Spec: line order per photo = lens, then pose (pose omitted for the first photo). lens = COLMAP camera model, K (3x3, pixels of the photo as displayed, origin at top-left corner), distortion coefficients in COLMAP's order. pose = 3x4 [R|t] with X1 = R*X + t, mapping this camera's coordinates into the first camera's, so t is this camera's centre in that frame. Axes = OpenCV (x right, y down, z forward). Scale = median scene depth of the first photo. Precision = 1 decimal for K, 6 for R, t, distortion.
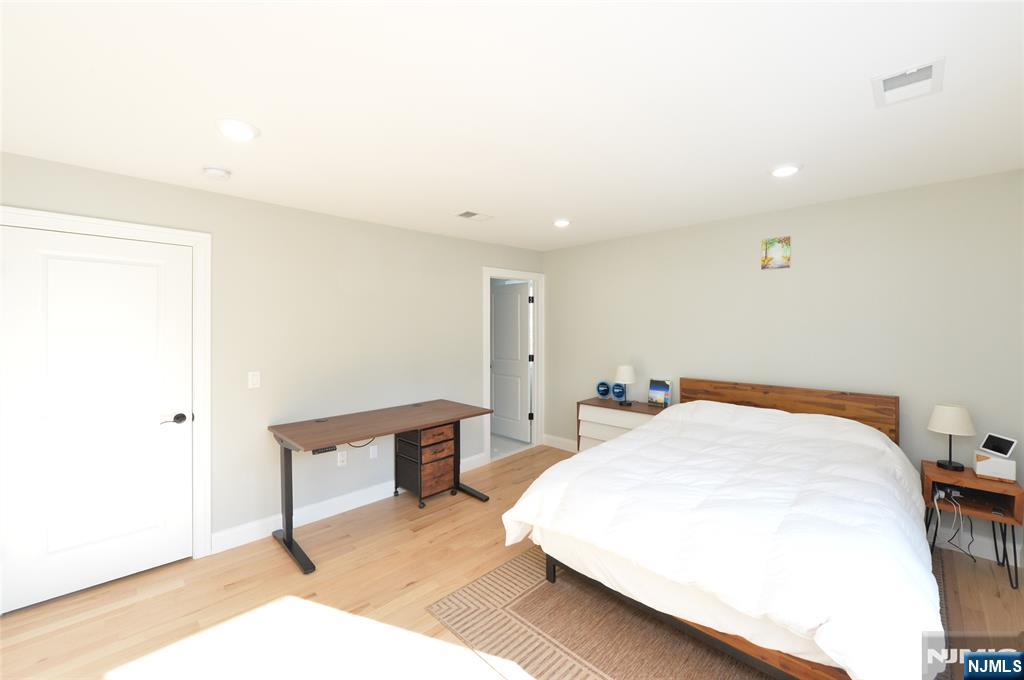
lens RADIAL K [[416.7, 0, 494.7], [0, 416.7, 338.5], [0, 0, 1]] dist [-0.001204, -0.000097]
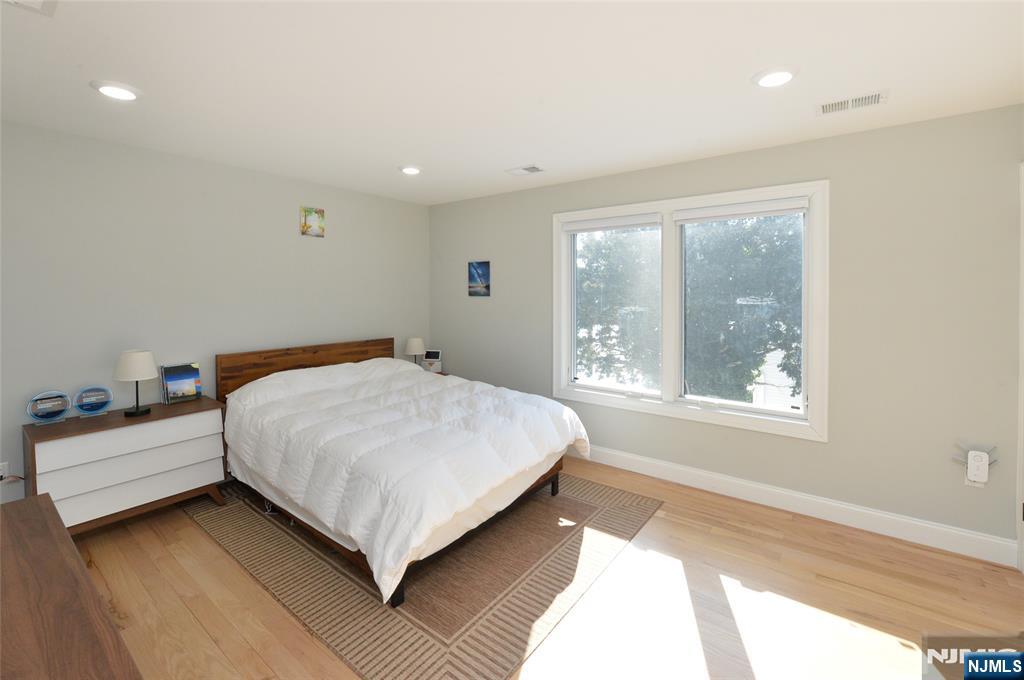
lens RADIAL K [[424.6, 0, 517.1], [0, 424.6, 333.6], [0, 0, 1]] dist [0.000304, 0.000049]
pose [[-0.153961, -0.113842, 0.981497, -0.528628], [0.011205, 0.993075, 0.116942, -0.043432], [-0.988013, 0.029003, -0.151619, 0.682353]]
